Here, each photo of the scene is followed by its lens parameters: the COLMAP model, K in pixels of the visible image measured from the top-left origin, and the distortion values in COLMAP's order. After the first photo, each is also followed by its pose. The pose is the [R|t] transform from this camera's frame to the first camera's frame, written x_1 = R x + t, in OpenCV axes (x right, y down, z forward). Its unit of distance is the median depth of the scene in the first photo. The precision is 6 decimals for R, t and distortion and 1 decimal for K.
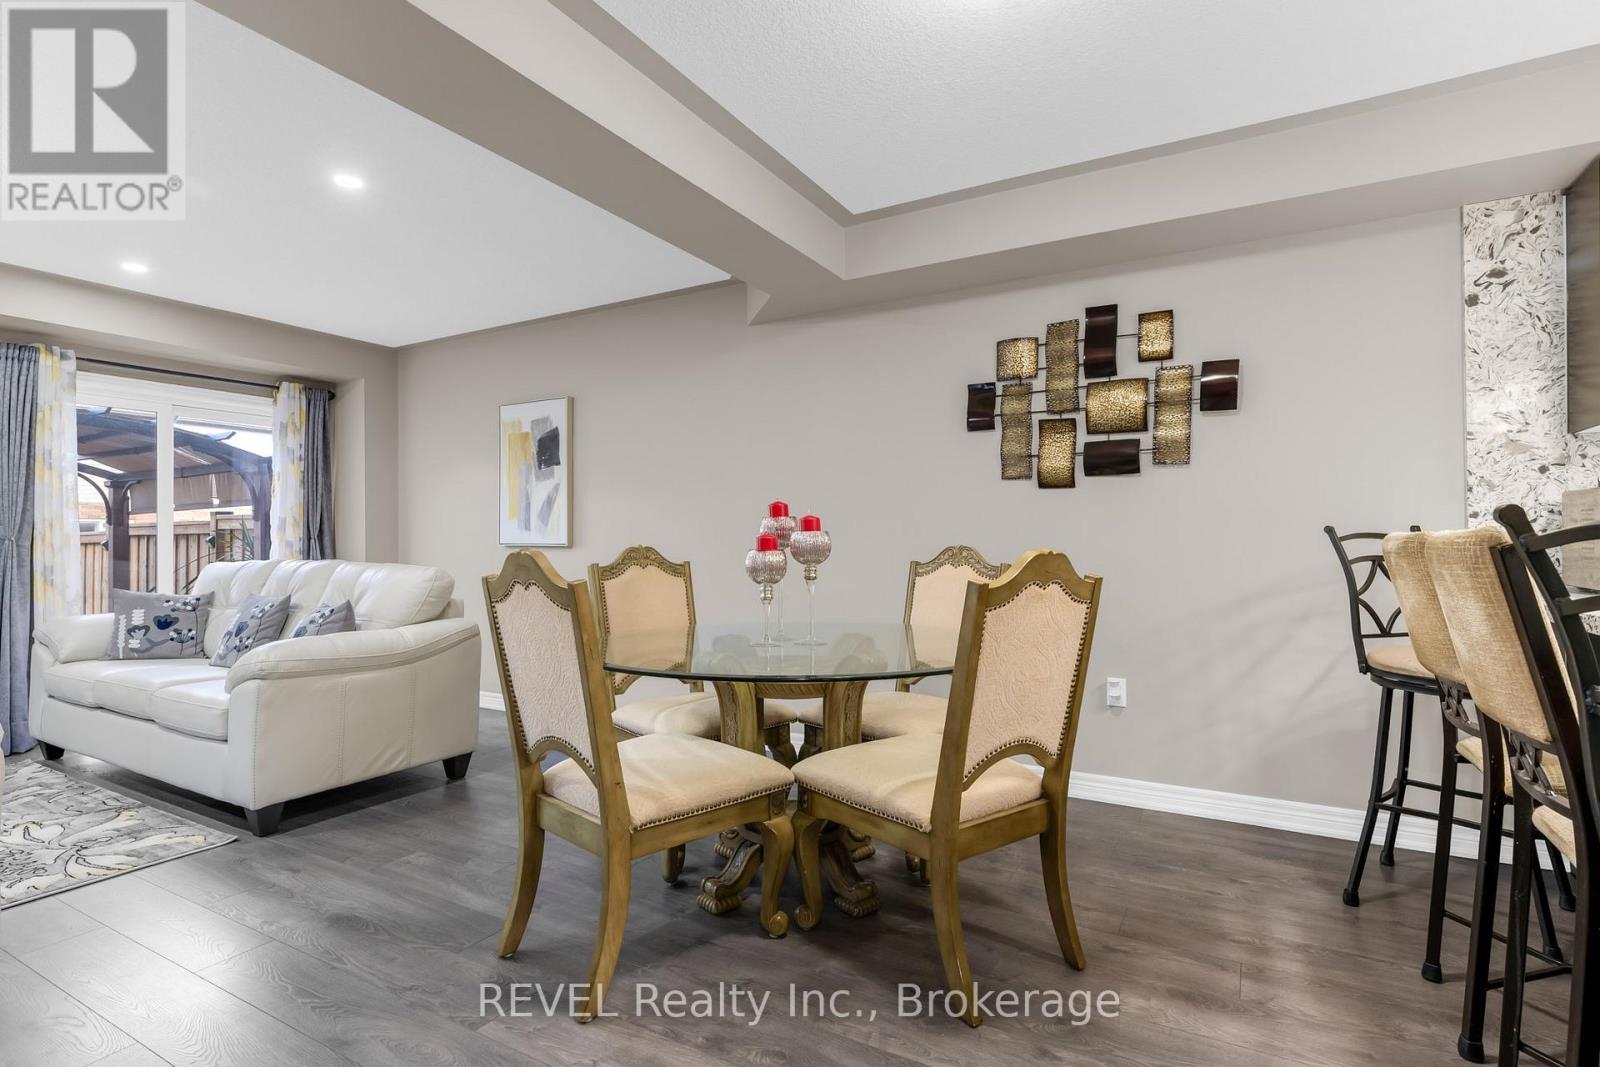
lens RADIAL K [[772.6, 0, 800.0], [0, 772.6, 533.5], [0, 0, 1]] dist [0.000937, 0.000021]
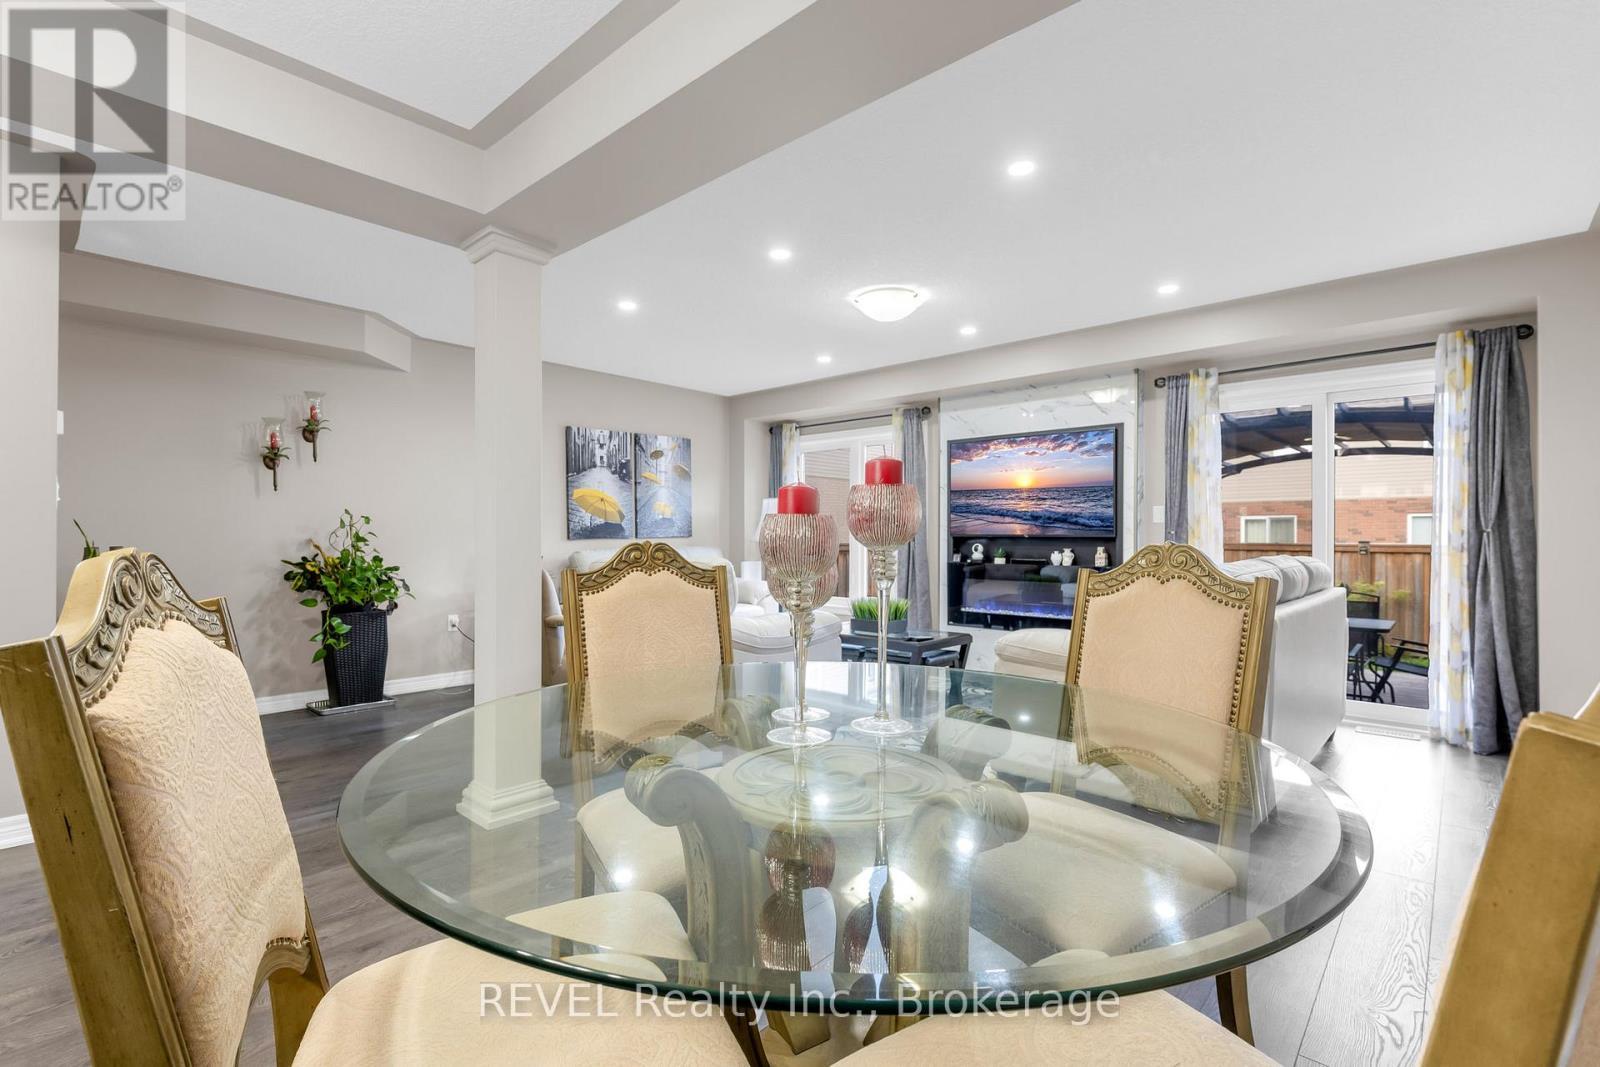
lens RADIAL K [[738.8, 0, 800.0], [0, 738.8, 533.5], [0, 0, 1]] dist [0.001392, 0.000162]
pose [[-0.224749, 0.003408, -0.974411, 0.270540], [0.006256, 0.999978, 0.002055, 0.002388], [0.974396, -0.005635, -0.224766, 0.660559]]
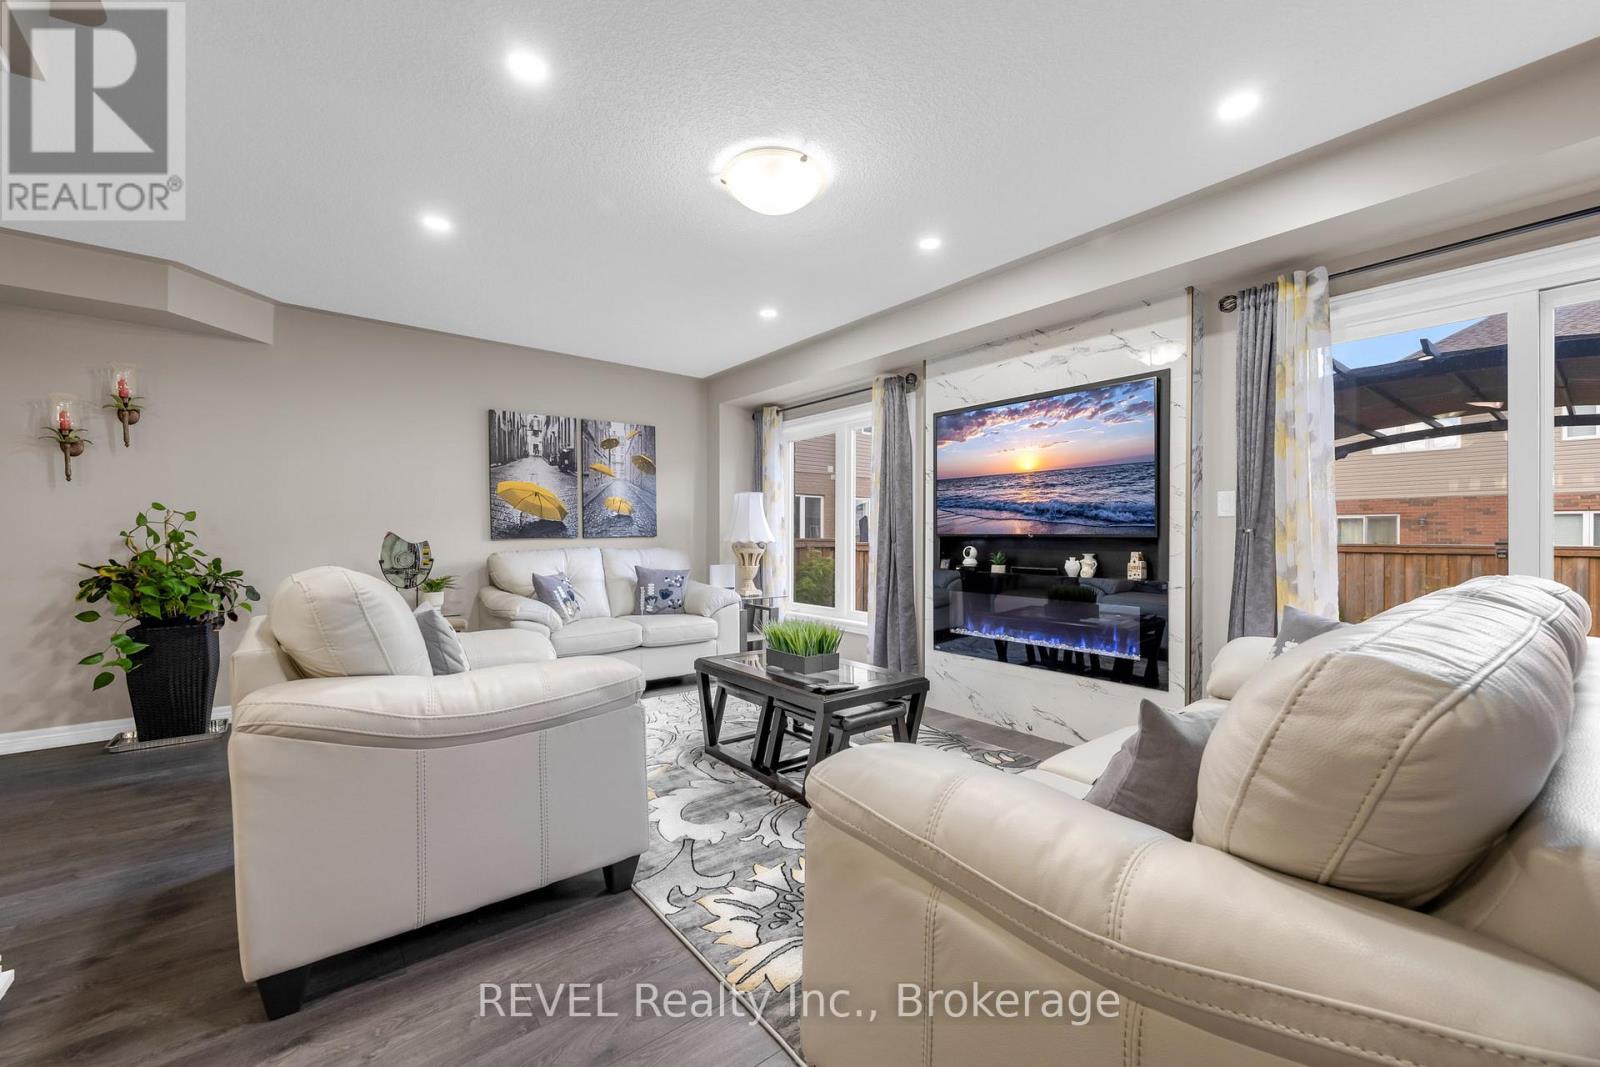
lens RADIAL K [[629.7, 0, 800.0], [0, 629.7, 533.5], [0, 0, 1]] dist [-0.000366, 0.000164]
pose [[-0.374821, 0.003322, -0.927091, -0.224330], [0.005662, 0.999983, 0.001295, 0.005890], [0.927080, -0.004764, -0.374834, 0.786150]]
